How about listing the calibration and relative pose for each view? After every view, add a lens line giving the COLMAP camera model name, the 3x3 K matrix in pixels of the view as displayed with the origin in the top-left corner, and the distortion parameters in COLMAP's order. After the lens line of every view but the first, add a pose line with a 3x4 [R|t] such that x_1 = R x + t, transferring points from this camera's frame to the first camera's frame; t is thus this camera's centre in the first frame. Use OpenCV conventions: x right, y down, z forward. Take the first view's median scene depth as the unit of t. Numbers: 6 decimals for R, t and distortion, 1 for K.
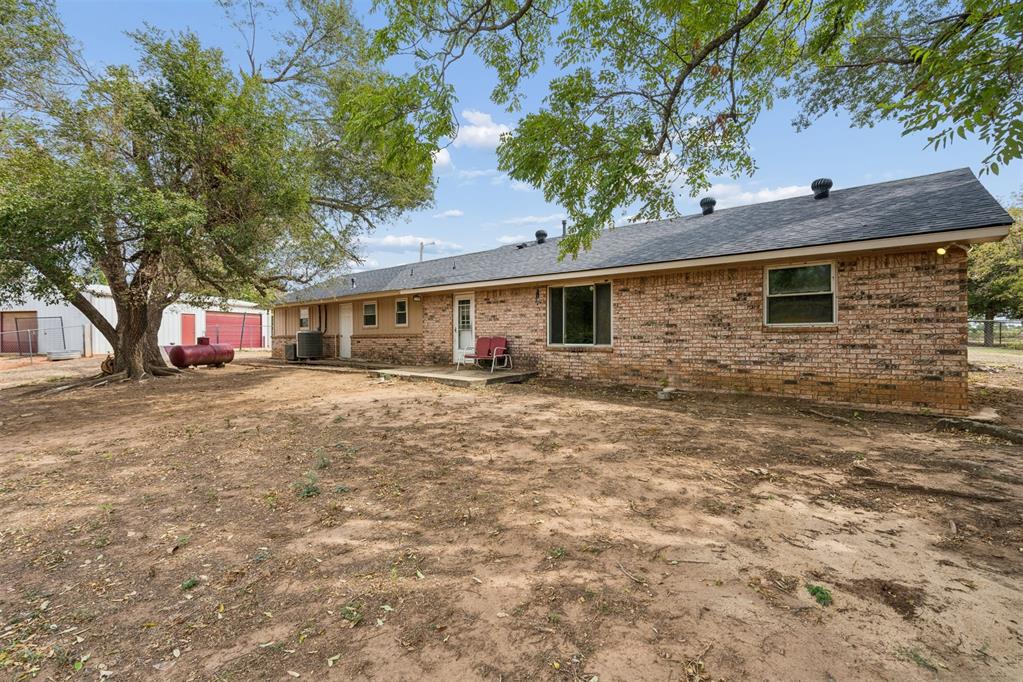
lens RADIAL K [[461.7, 0, 512.3], [0, 461.7, 342.3], [0, 0, 1]] dist [-0.027037, 0.012363]
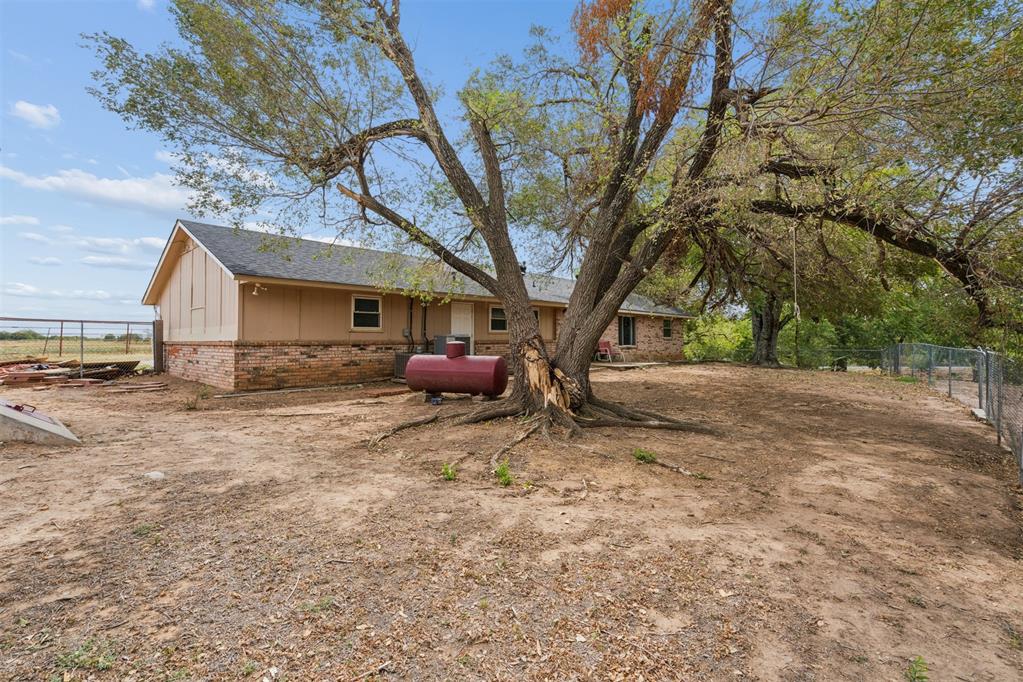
lens RADIAL K [[461.7, 0, 512.3], [0, 461.7, 342.3], [0, 0, 1]] dist [-0.027037, 0.012363]
pose [[0.036564, -0.000017, 0.999331, -1.559603], [0.026926, 0.999637, -0.000968, -0.012841], [-0.998968, 0.026943, 0.036552, 1.159839]]
